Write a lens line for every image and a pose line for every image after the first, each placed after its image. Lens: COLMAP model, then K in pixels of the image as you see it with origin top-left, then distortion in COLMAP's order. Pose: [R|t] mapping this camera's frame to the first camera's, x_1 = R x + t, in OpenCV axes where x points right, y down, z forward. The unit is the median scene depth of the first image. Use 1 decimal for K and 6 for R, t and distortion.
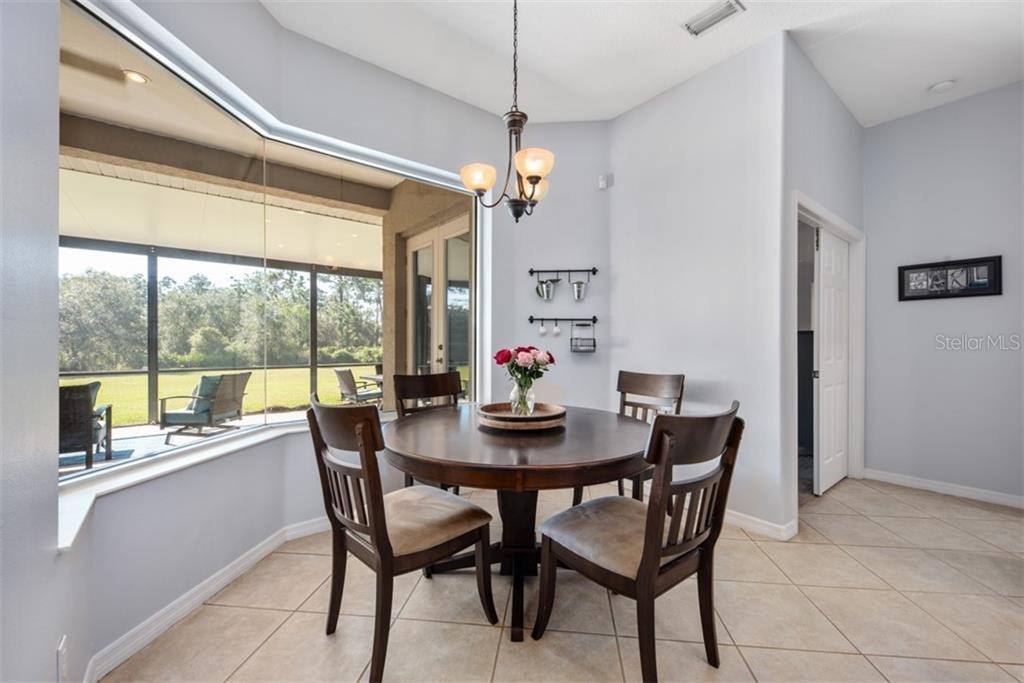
lens RADIAL K [[424.4, 0, 513.2], [0, 424.4, 336.9], [0, 0, 1]] dist [0.014173, -0.000926]
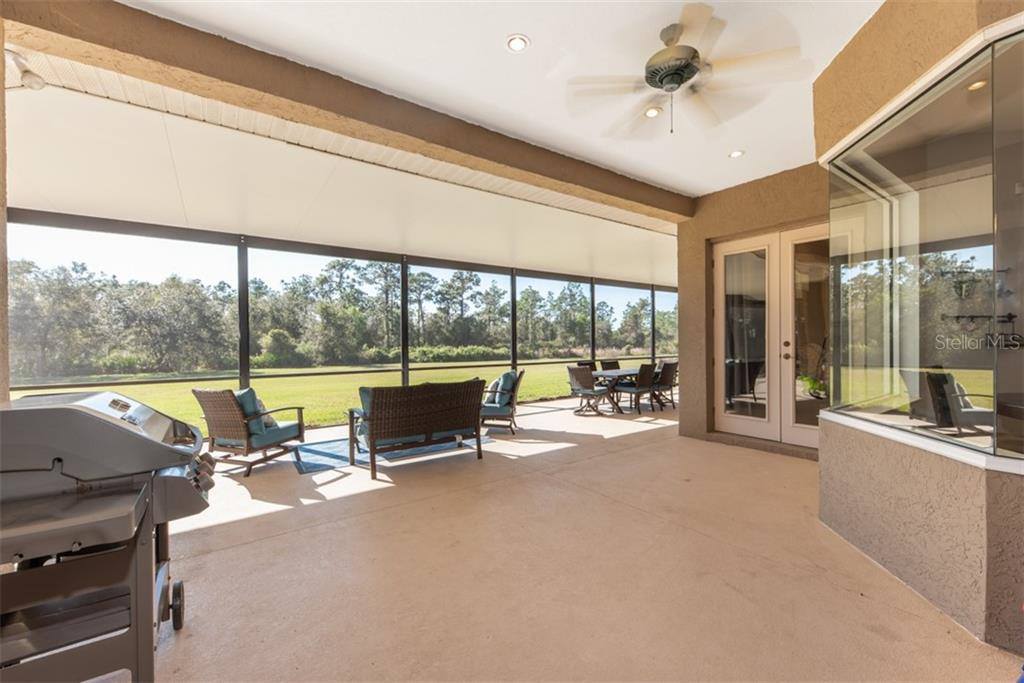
lens RADIAL K [[424.4, 0, 506.1], [0, 424.4, 345.1], [0, 0, 1]] dist [0.014173, -0.000926]
pose [[0.998935, -0.009504, -0.045151, -0.109205], [0.010468, 0.999721, 0.021170, -0.000534], [0.044937, -0.021620, 0.998756, -0.015384]]
